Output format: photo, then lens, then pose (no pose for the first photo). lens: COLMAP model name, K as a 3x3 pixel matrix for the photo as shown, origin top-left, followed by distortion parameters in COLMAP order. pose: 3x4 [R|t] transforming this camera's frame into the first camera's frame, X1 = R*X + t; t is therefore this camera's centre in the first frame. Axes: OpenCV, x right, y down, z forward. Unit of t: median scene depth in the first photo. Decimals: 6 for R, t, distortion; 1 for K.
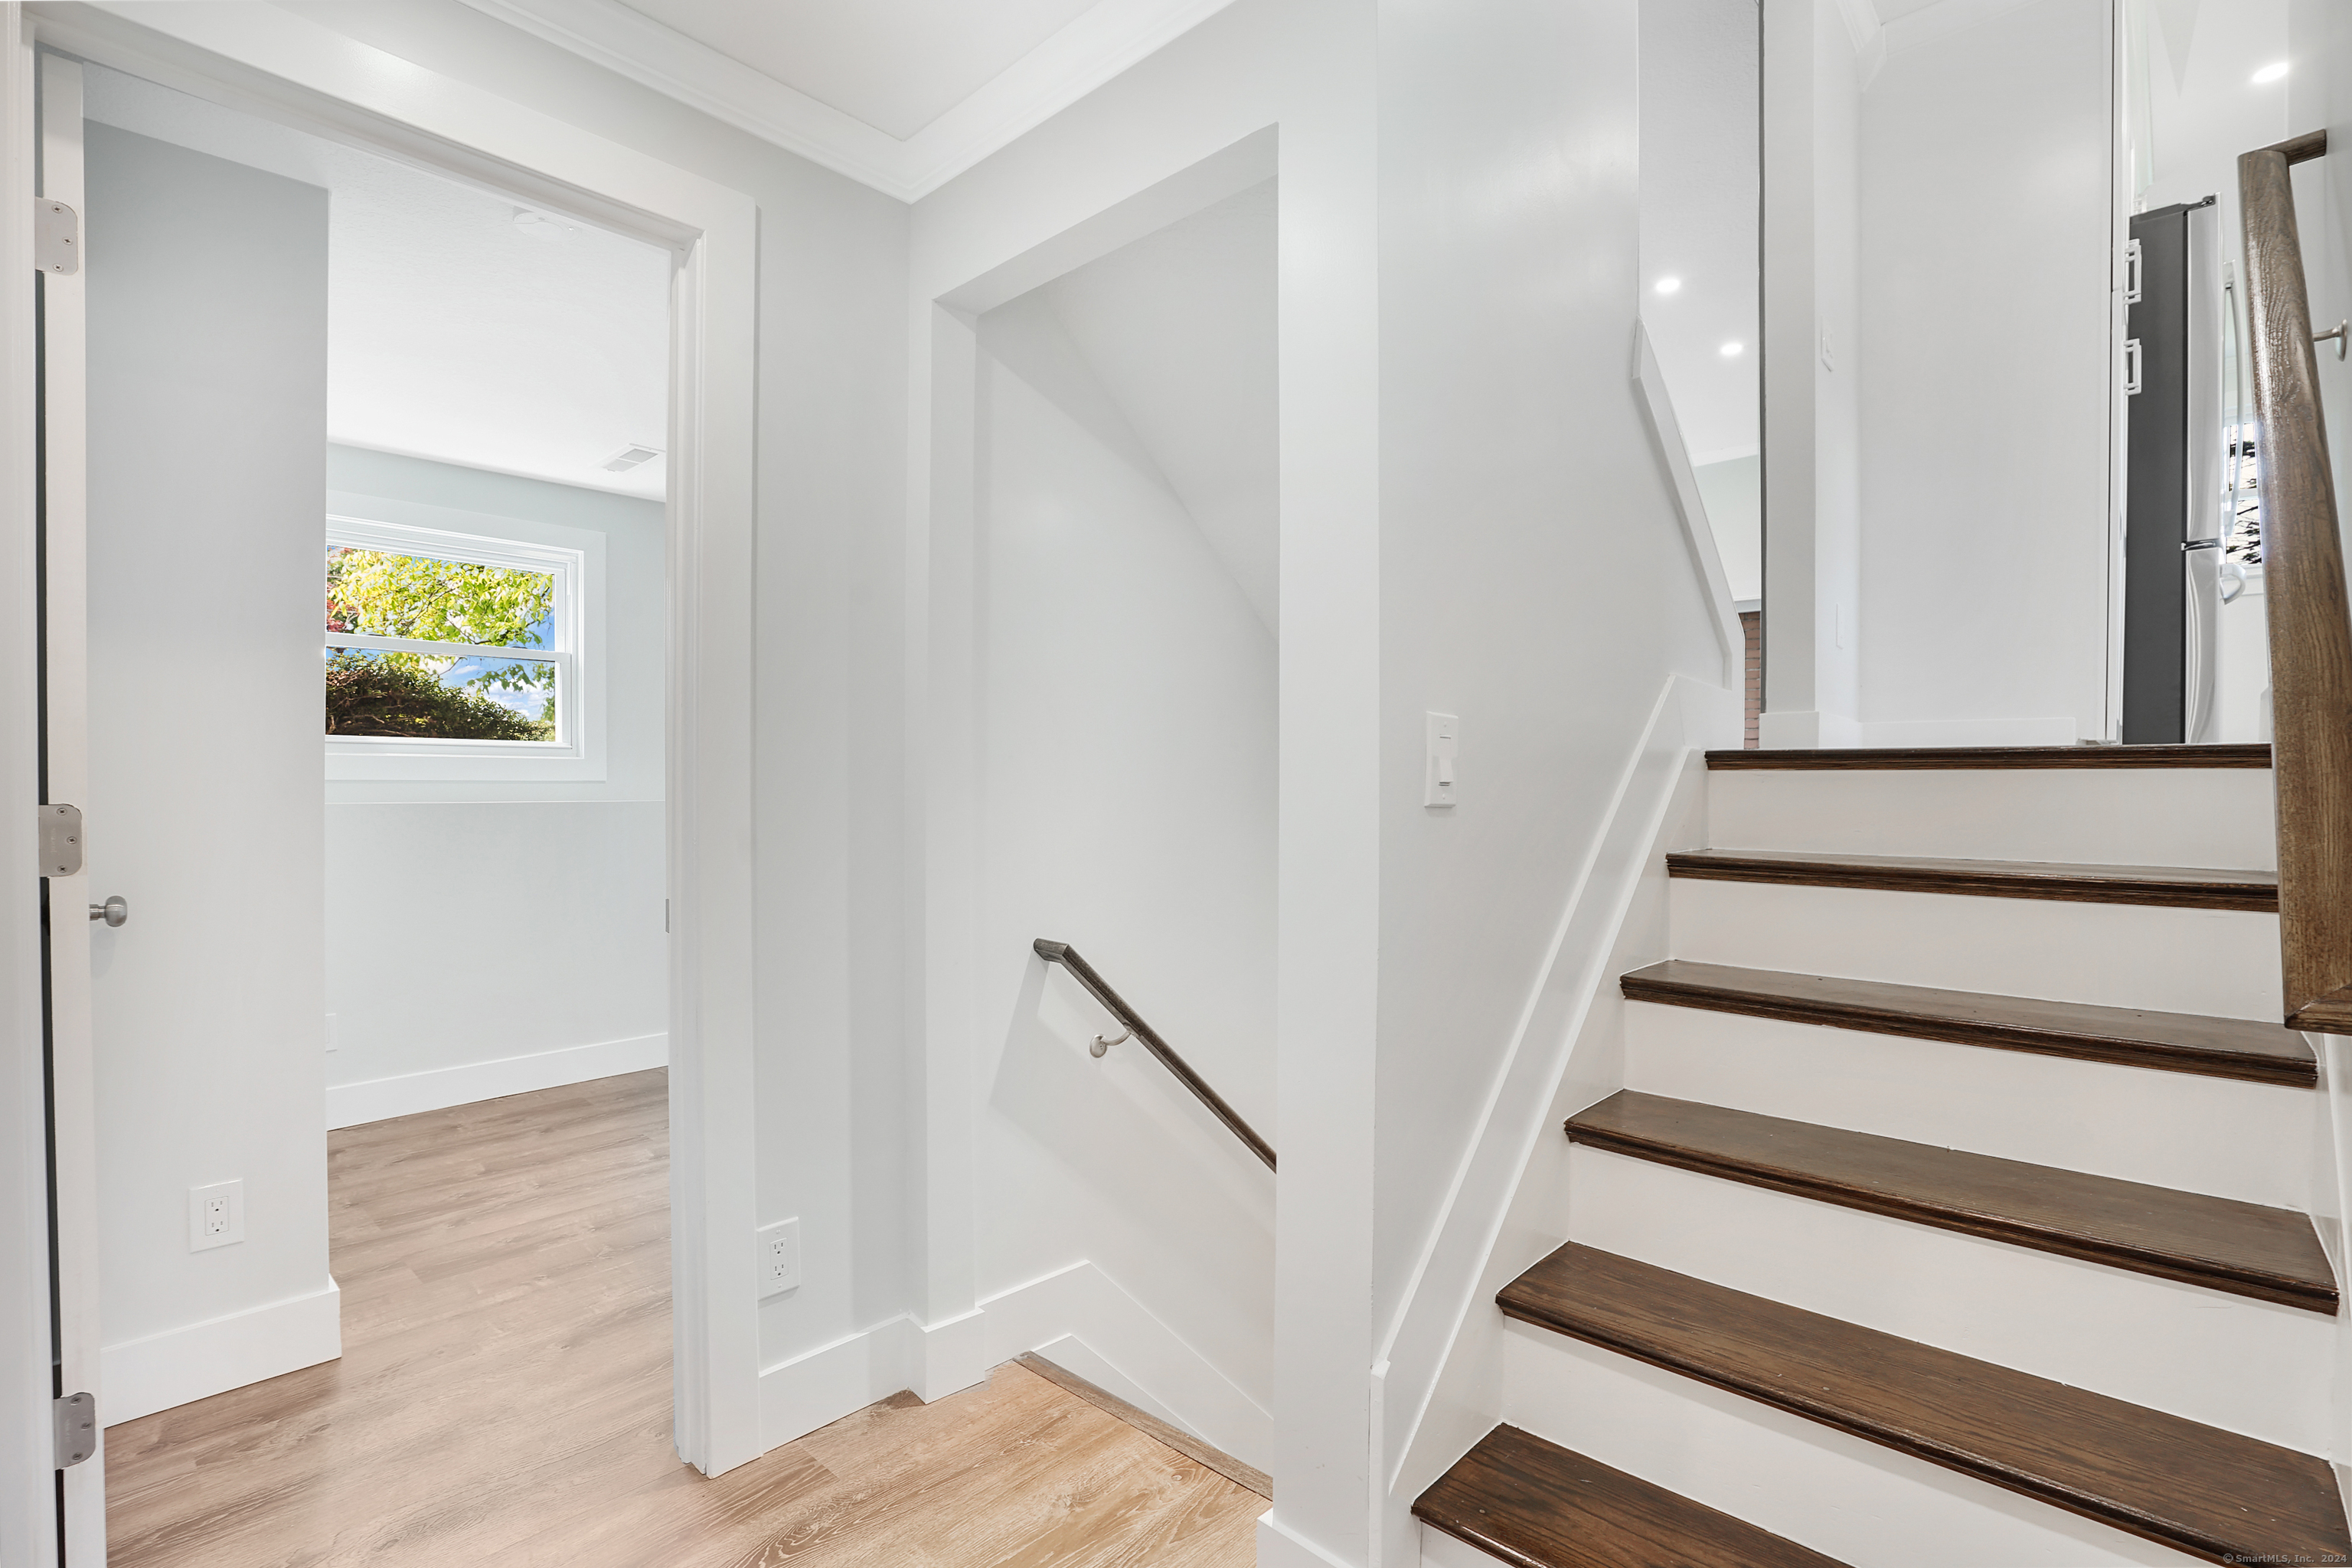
lens RADIAL K [[1135.0, 0, 1176.6], [0, 1135.0, 784.6], [0, 0, 1]] dist [-0.045976, 0.011511]
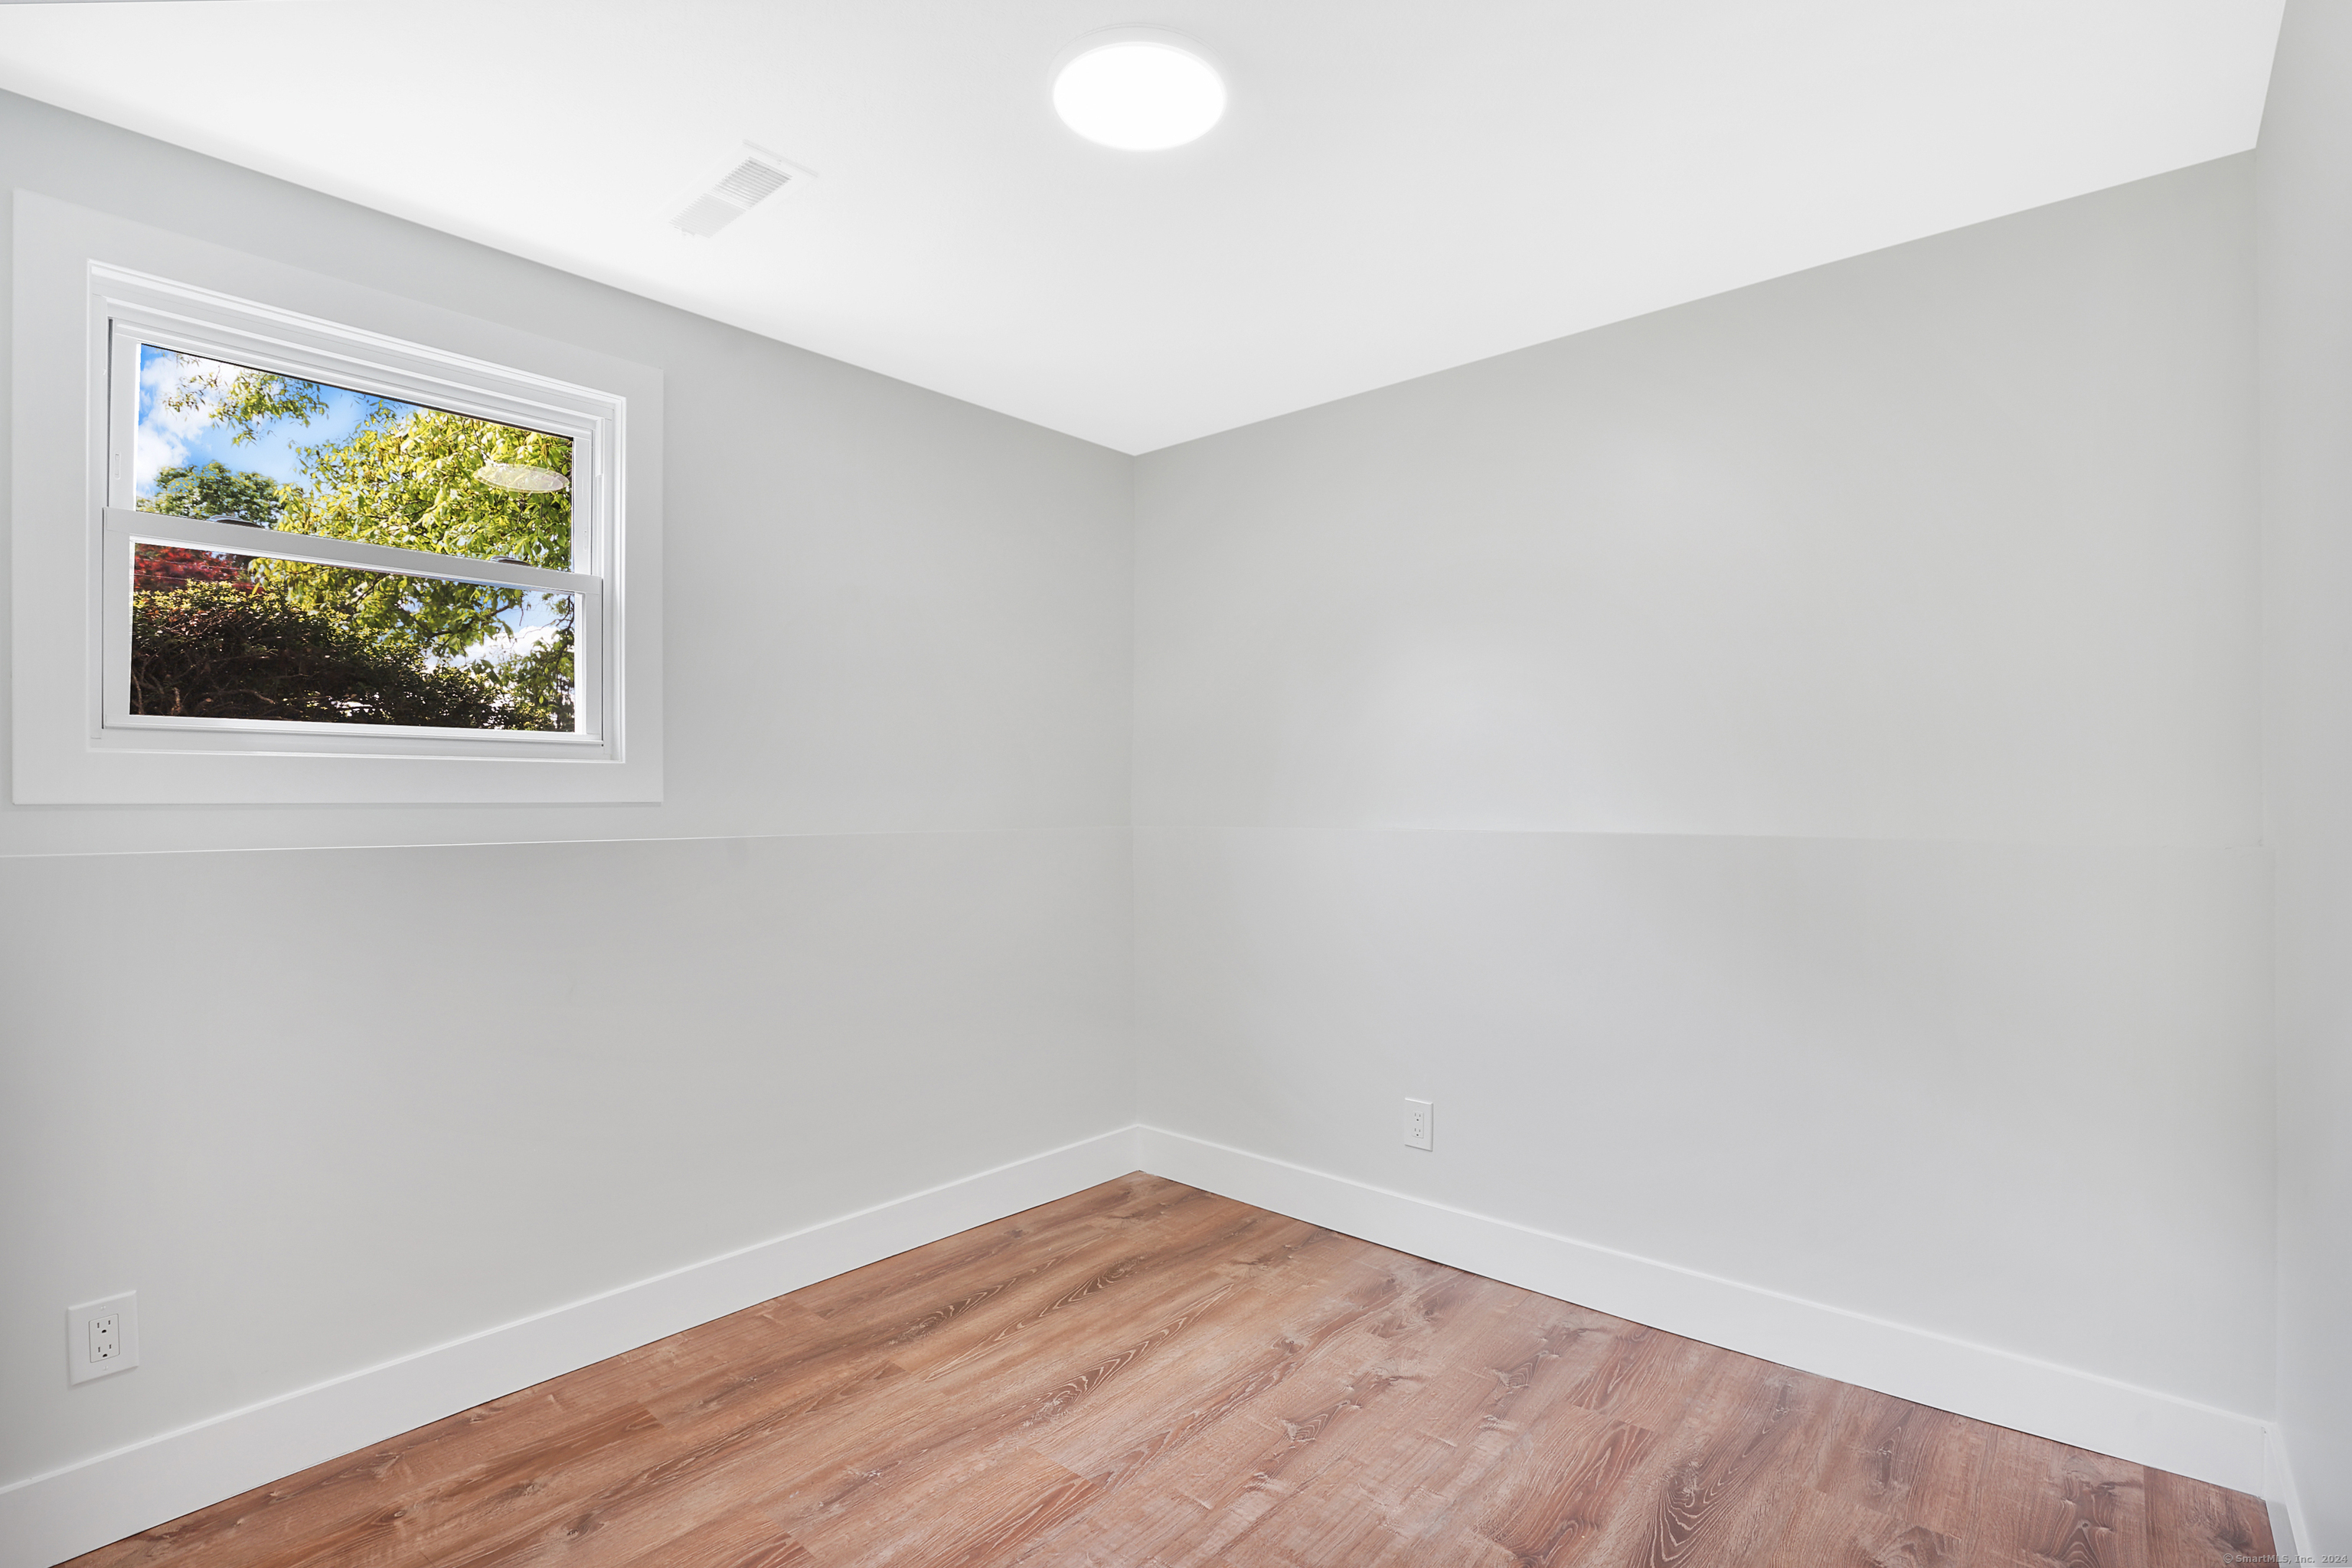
lens RADIAL K [[1135.0, 0, 1176.3], [0, 1135.0, 784.9], [0, 0, 1]] dist [-0.045976, 0.011511]
pose [[0.999645, -0.002000, 0.026586, -0.262688], [0.002259, 0.999950, -0.009714, -0.005503], [-0.026566, 0.009771, 0.999599, 0.421091]]
